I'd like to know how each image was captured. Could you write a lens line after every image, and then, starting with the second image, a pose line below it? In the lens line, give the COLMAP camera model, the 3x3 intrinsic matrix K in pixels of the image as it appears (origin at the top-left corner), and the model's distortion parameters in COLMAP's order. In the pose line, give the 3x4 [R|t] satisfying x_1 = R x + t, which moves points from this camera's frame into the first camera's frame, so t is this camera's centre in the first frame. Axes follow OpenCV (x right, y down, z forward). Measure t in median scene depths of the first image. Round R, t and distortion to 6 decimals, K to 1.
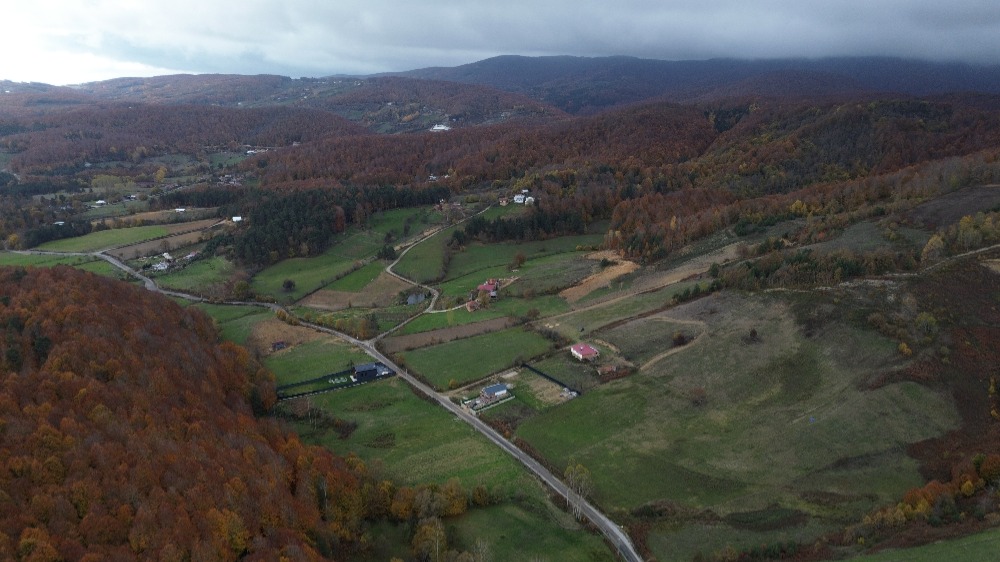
lens RADIAL K [[698.0, 0, 501.4], [0, 698.0, 284.6], [0, 0, 1]] dist [0.088767, -0.097933]
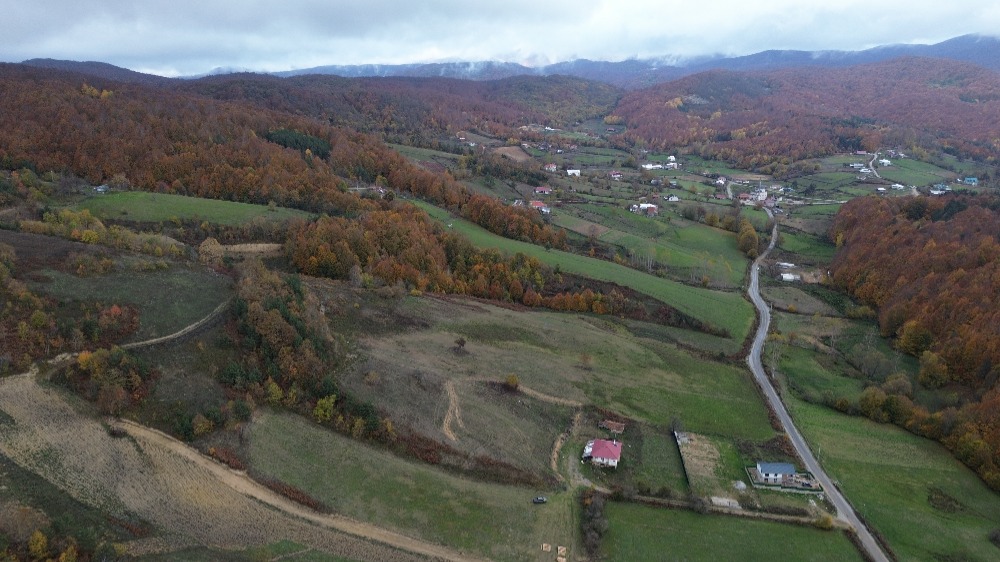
lens RADIAL K [[698.0, 0, 500.5], [0, 698.0, 286.7], [0, 0, 1]] dist [0.088767, -0.097933]
pose [[-0.791273, -0.184773, 0.582878, -0.160994], [0.163081, 0.854950, 0.492408, -0.378902], [-0.589315, 0.484685, -0.646365, 1.389836]]
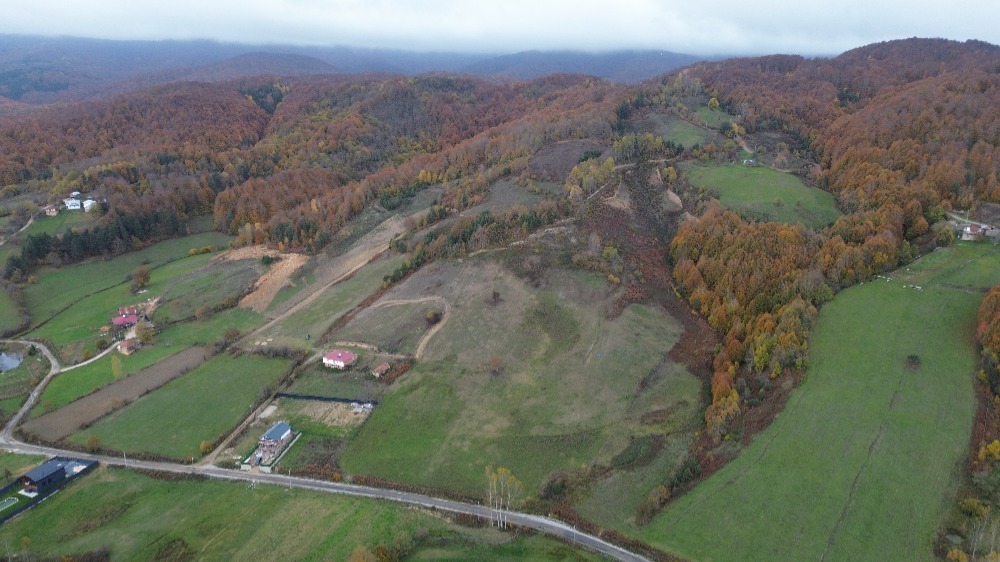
lens RADIAL K [[698.0, 0, 500.8], [0, 698.0, 280.4], [0, 0, 1]] dist [0.088767, -0.097933]
pose [[0.748288, -0.198052, 0.633120, -0.259477], [0.188952, 0.978492, 0.082768, -0.032250], [-0.635895, 0.057695, 0.769616, 0.193478]]
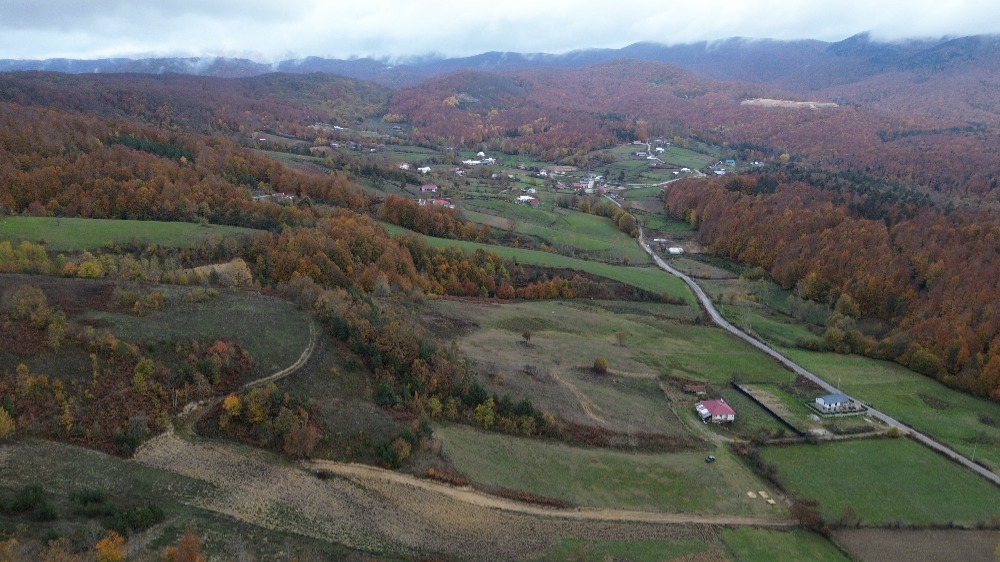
lens RADIAL K [[698.0, 0, 500.7], [0, 698.0, 286.9], [0, 0, 1]] dist [0.088767, -0.097933]
pose [[-0.963990, -0.086227, 0.251571, 0.159769], [0.065006, 0.840875, 0.537311, -0.426467], [-0.257870, 0.534316, -0.804990, 1.565434]]
